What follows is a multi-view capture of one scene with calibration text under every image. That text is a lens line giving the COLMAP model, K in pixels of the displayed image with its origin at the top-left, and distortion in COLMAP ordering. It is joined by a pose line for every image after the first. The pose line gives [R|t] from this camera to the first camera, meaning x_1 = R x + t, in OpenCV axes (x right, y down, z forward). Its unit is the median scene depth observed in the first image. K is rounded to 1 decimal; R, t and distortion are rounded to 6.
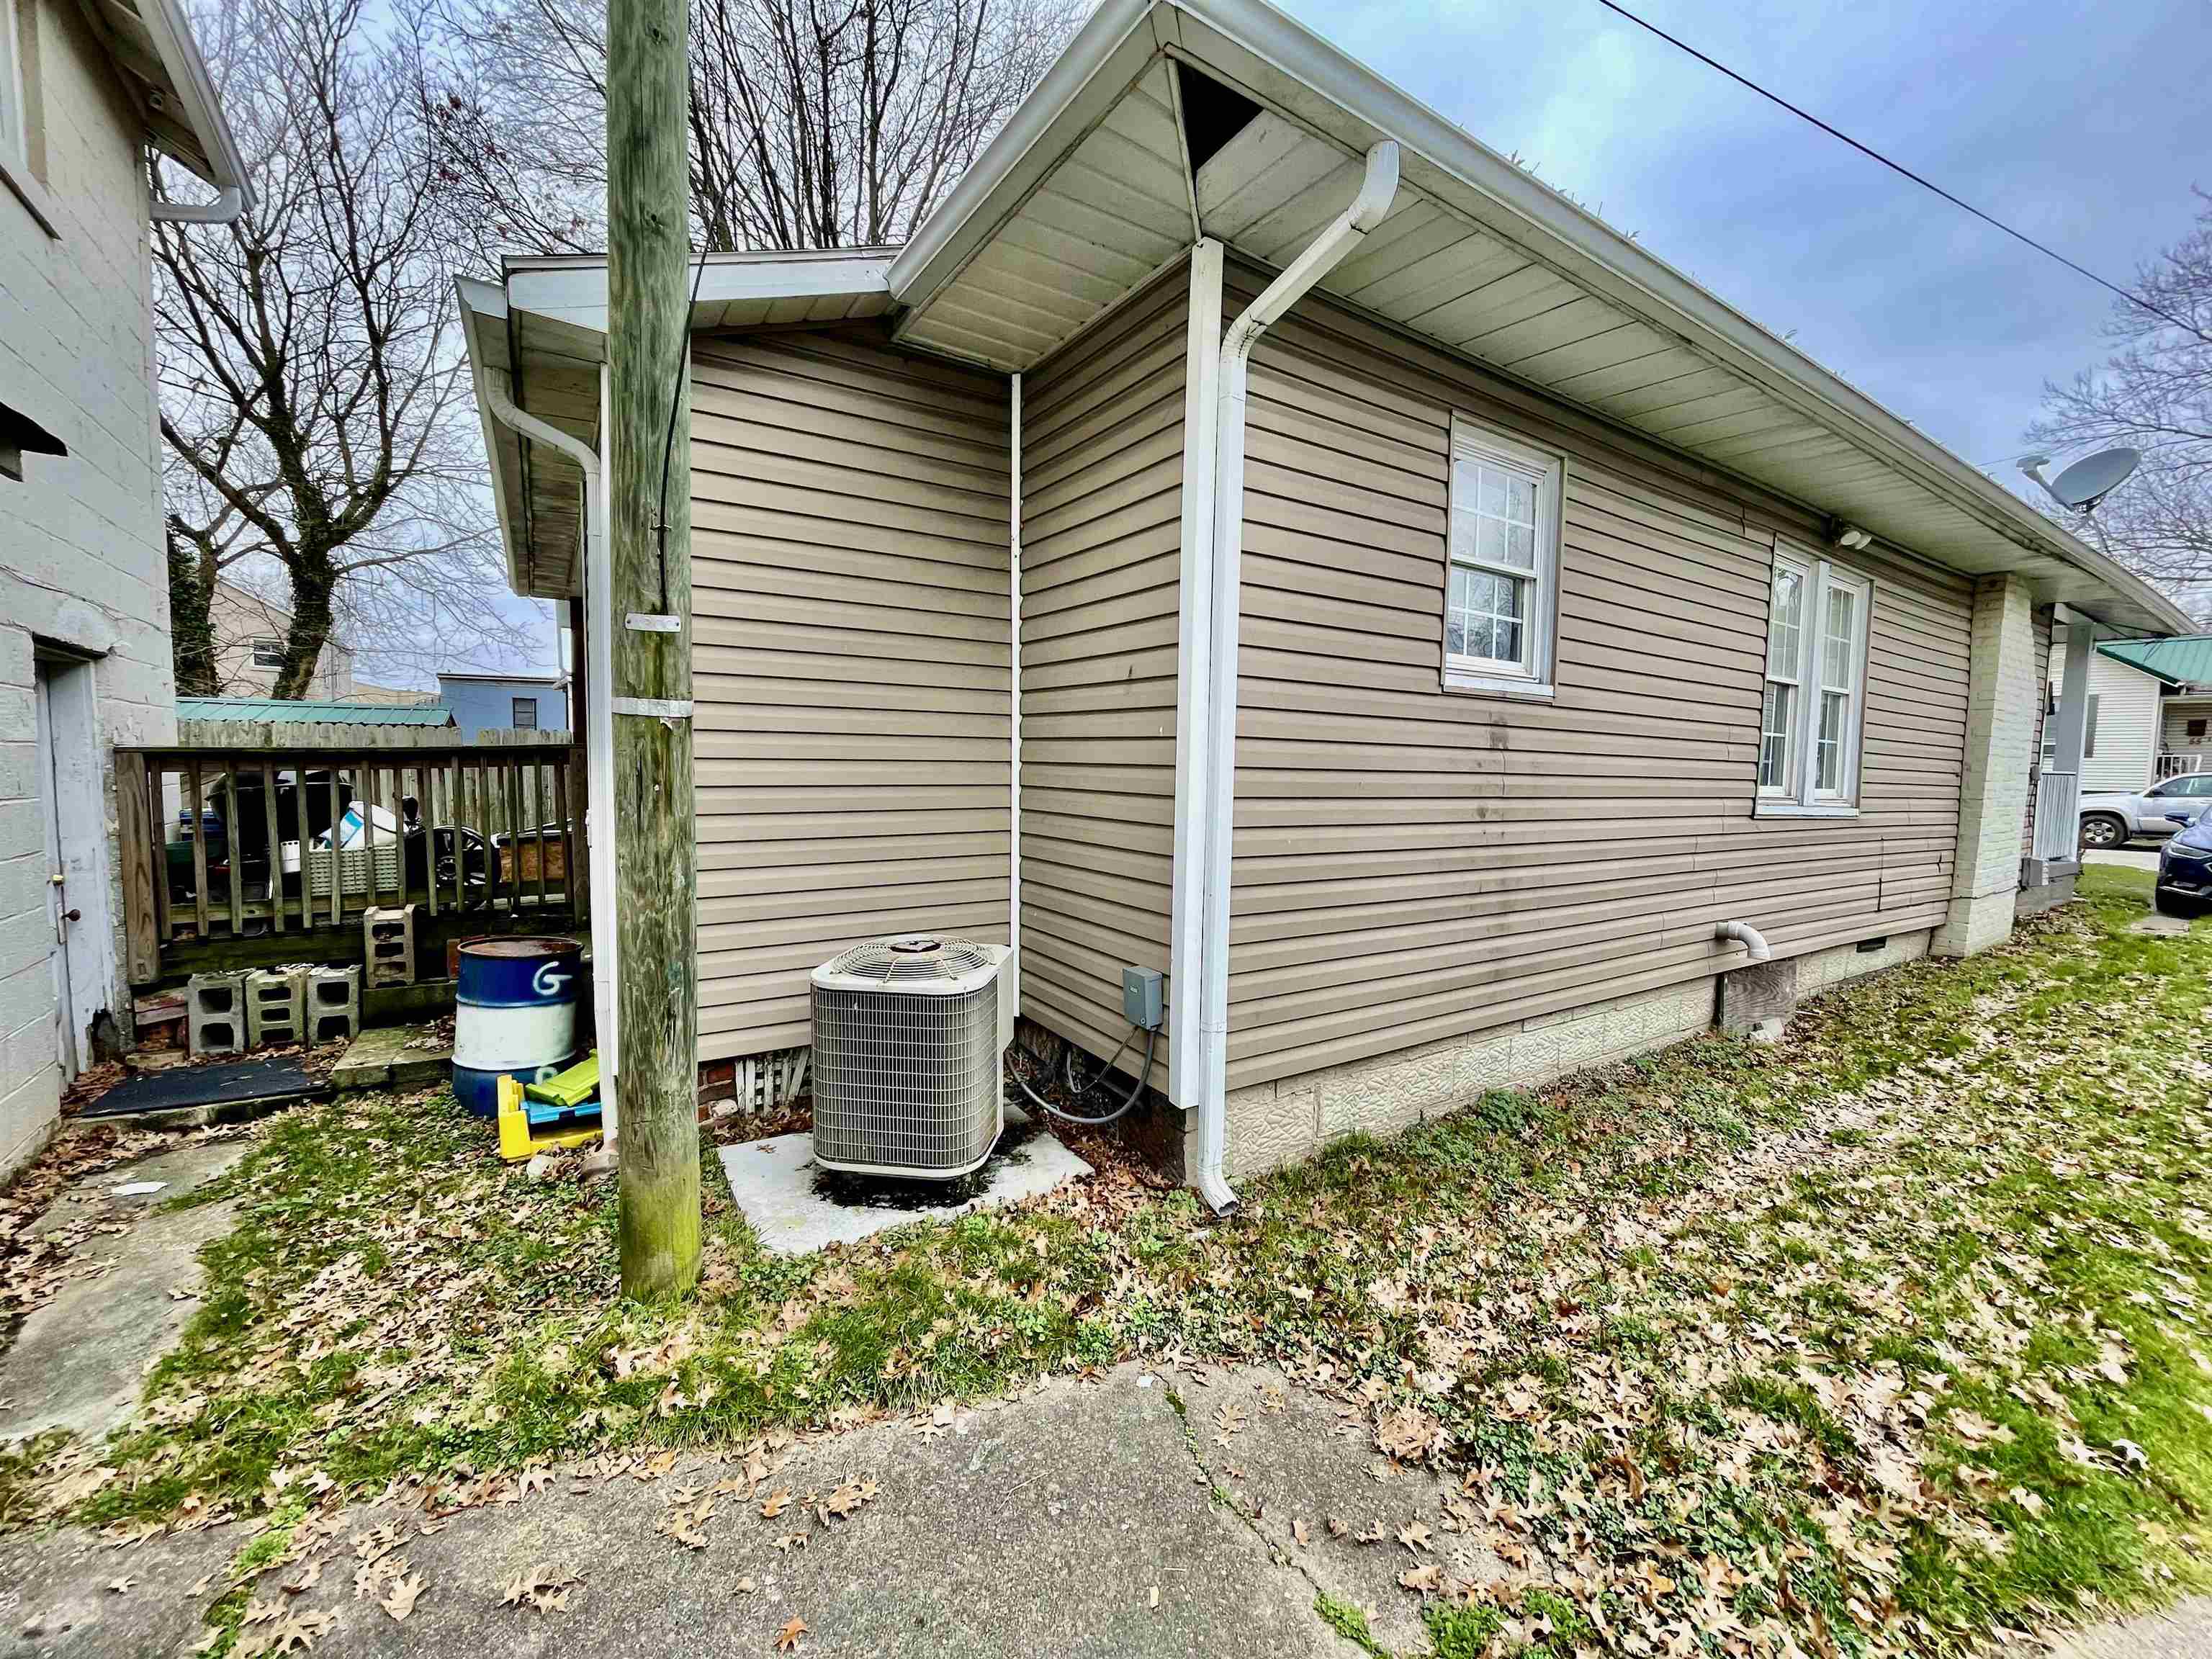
lens RADIAL K [[896.0, 0, 1110.9], [0, 896.0, 828.9], [0, 0, 1]] dist [0.000138, -0.000176]
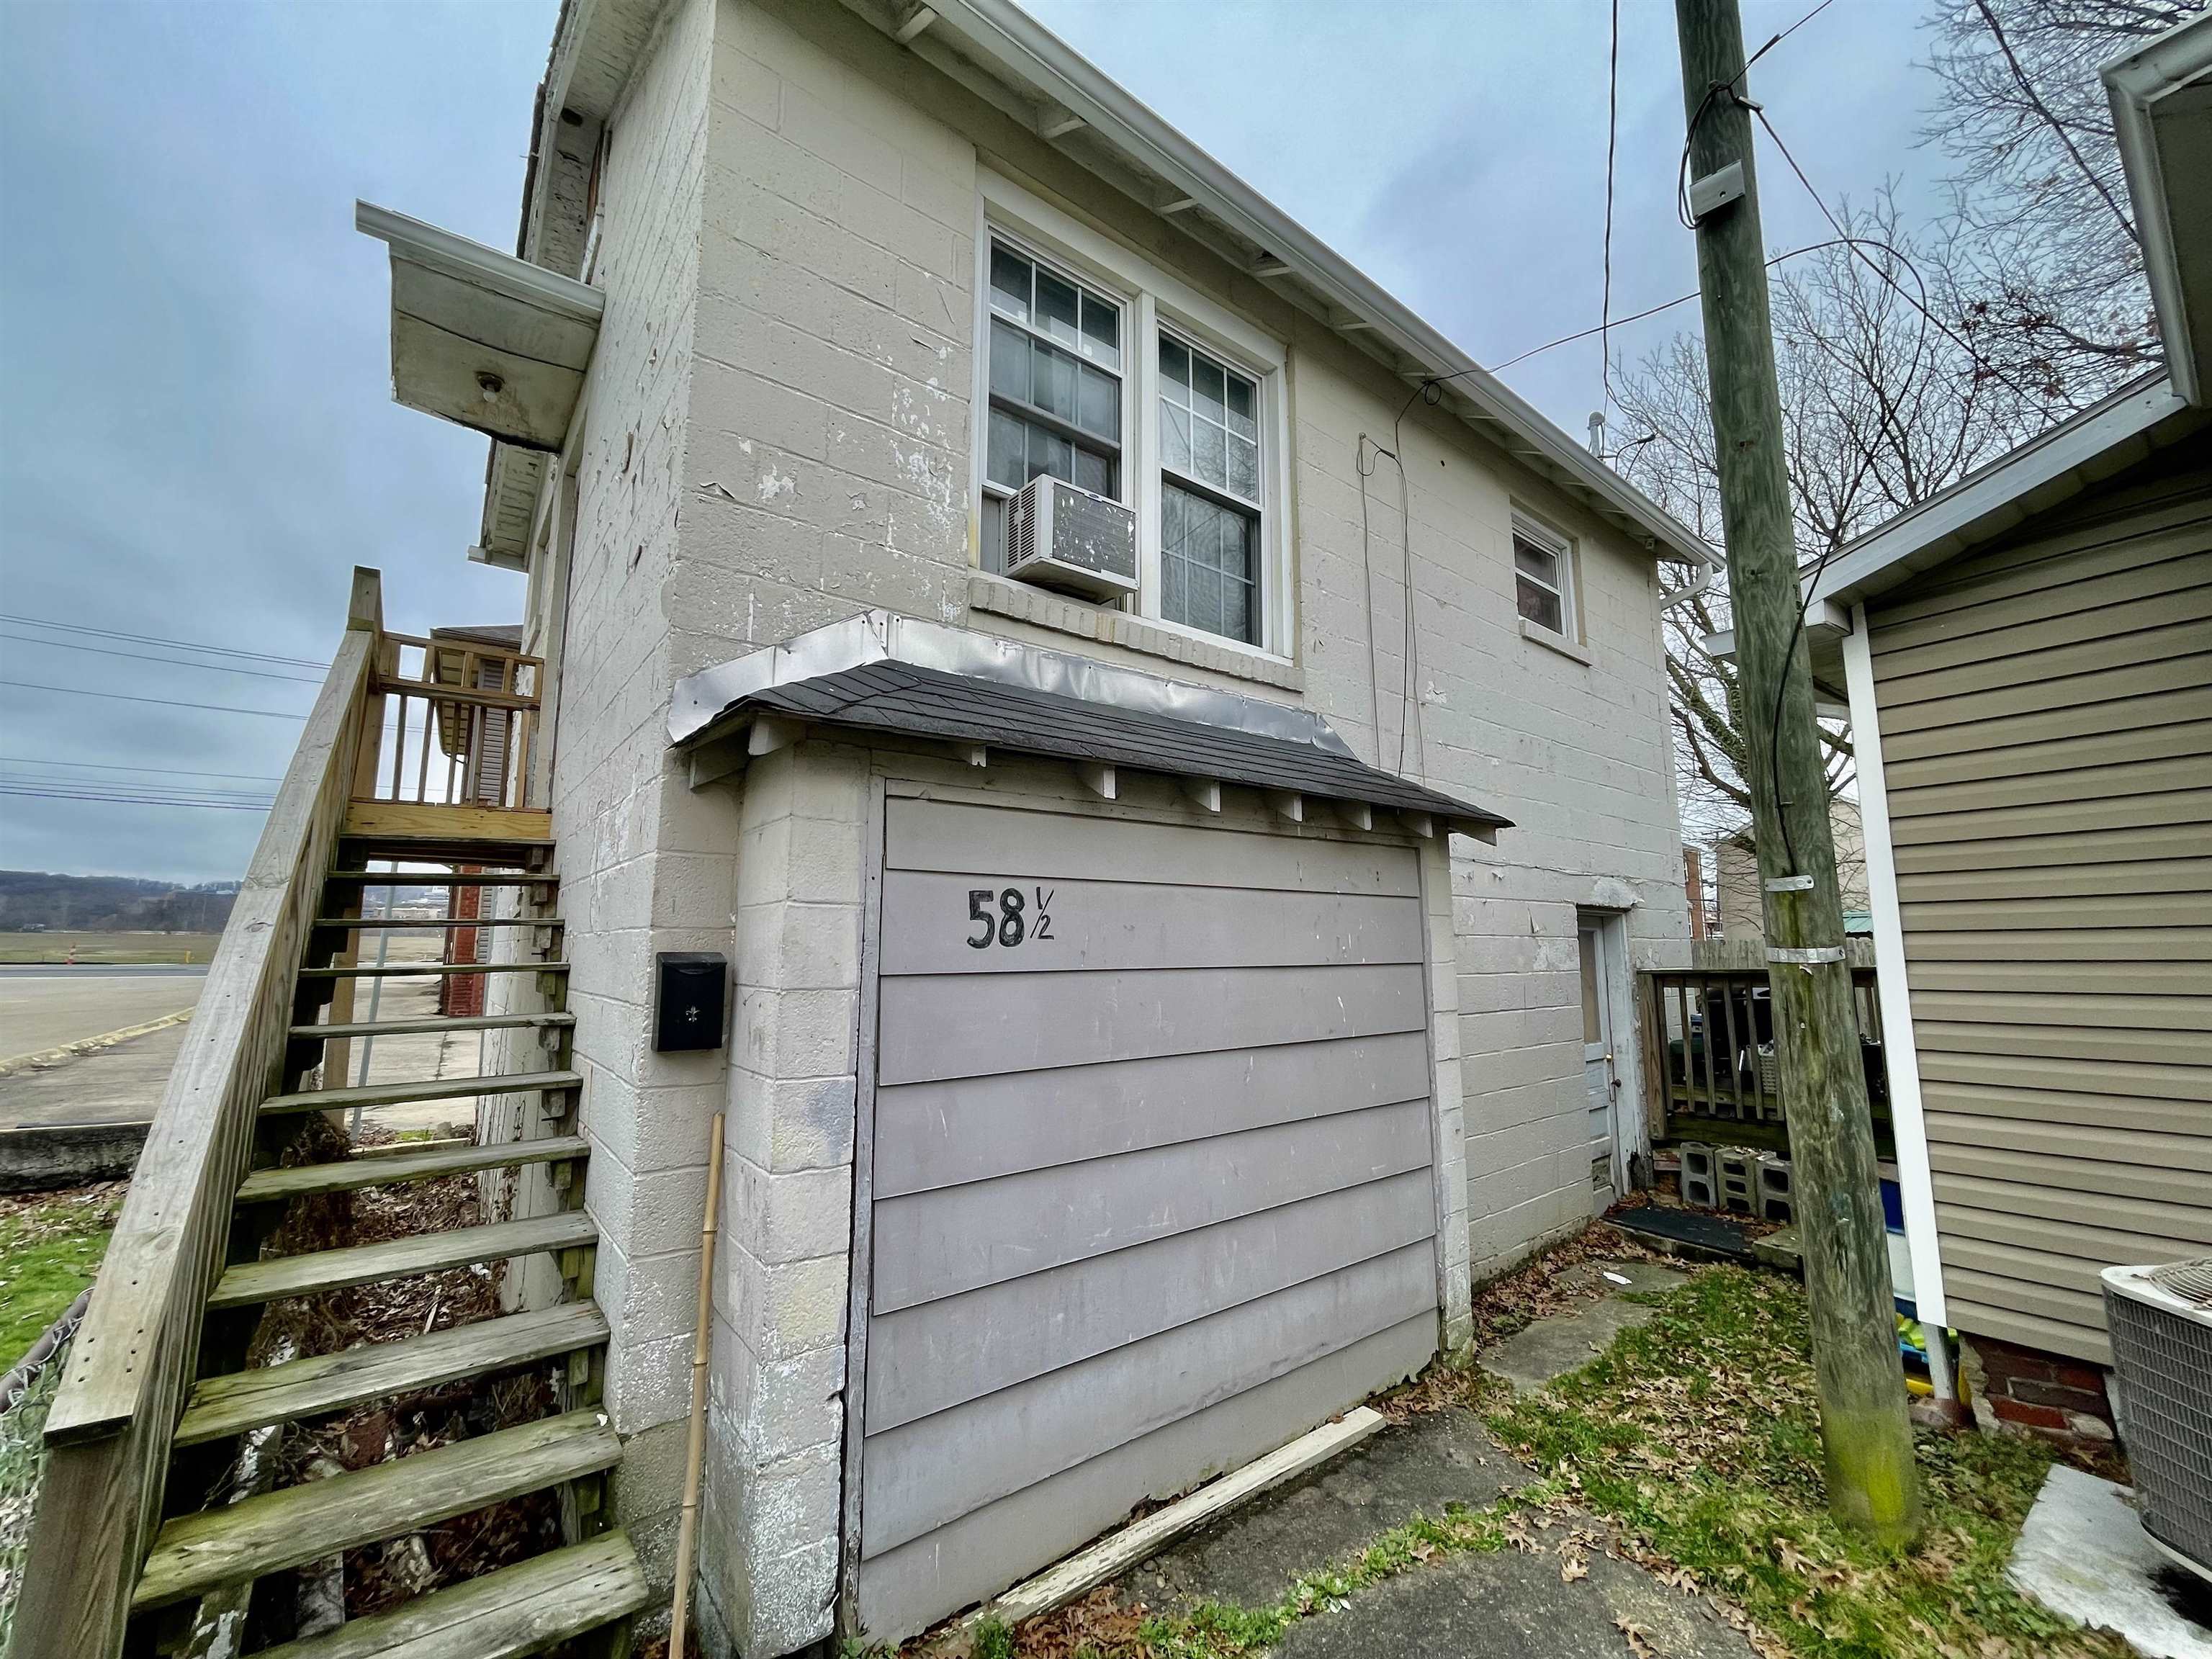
lens RADIAL K [[896.0, 0, 1110.9], [0, 896.0, 828.9], [0, 0, 1]] dist [0.000138, -0.000176]
pose [[0.079726, -0.151352, -0.985259, 0.367132], [-0.068150, 0.985265, -0.156868, -0.033841], [0.994484, 0.079652, 0.068237, 0.015797]]
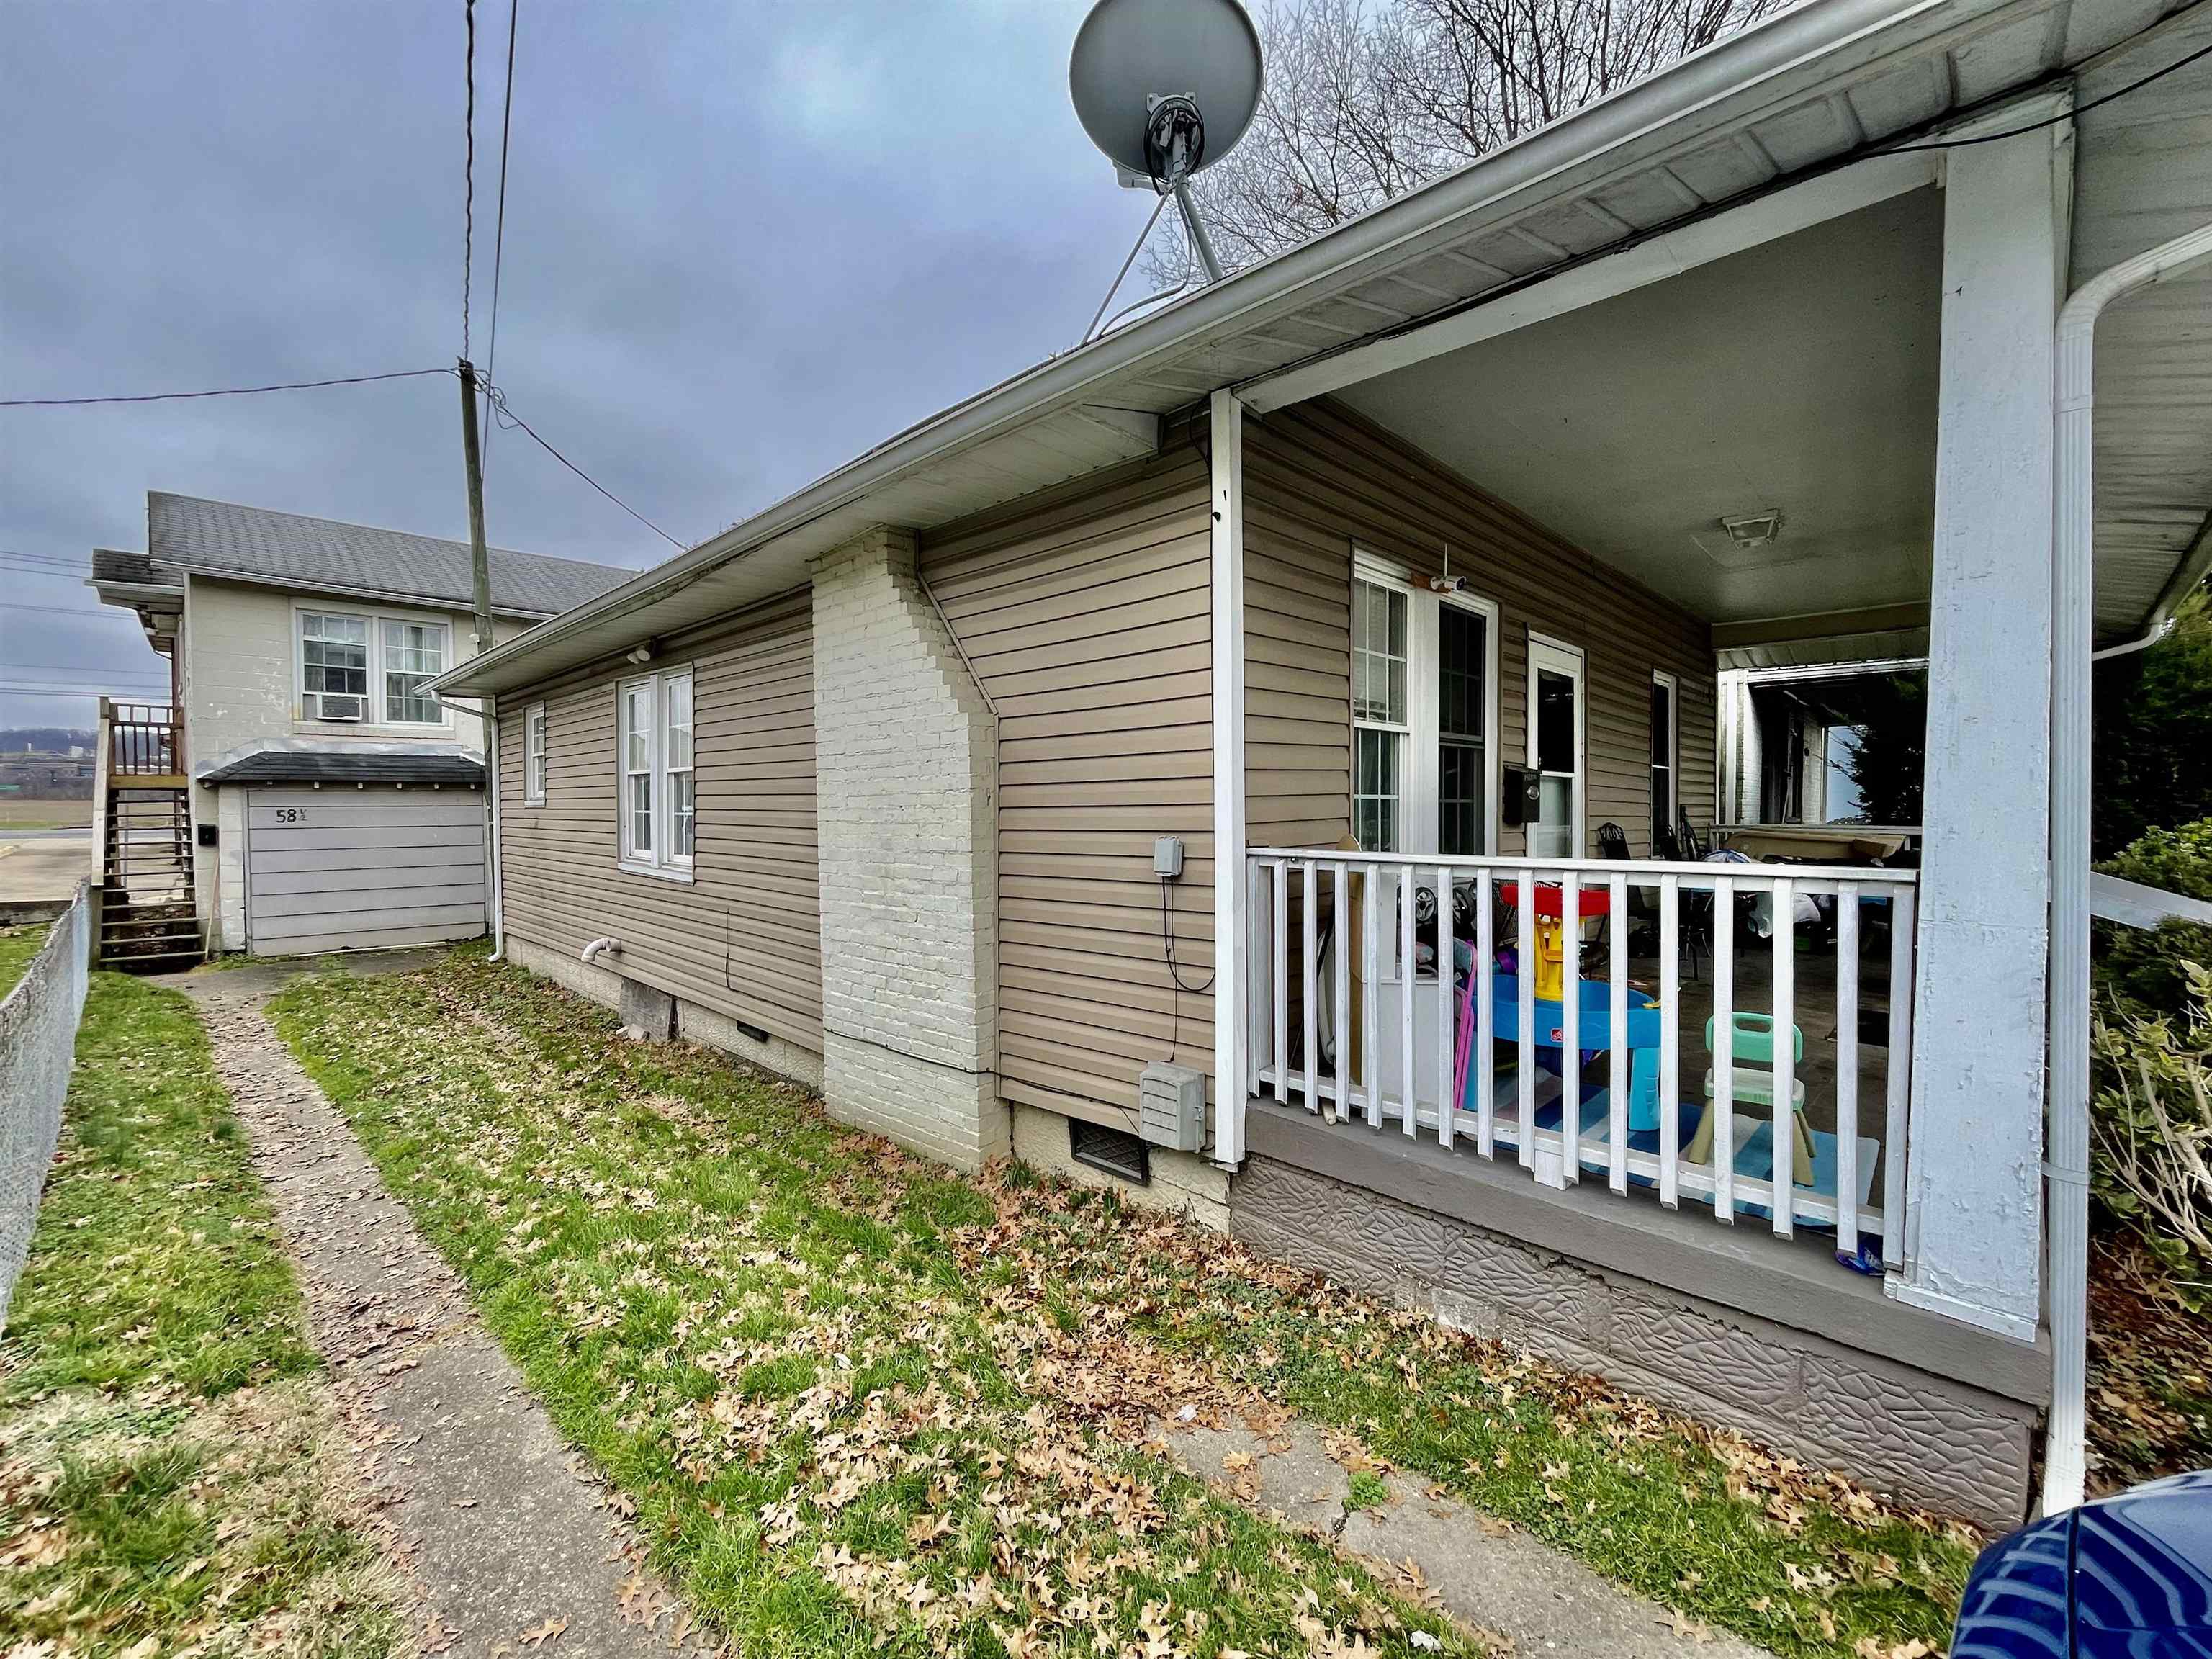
lens RADIAL K [[931.8, 0, 1103.3], [0, 931.8, 822.9], [0, 0, 1]] dist [0.000343, -0.000075]
pose [[0.218356, -0.002141, -0.975867, 3.442124], [-0.061151, 0.998002, -0.015872, -0.167002], [0.973951, 0.063141, 0.217789, 2.042096]]
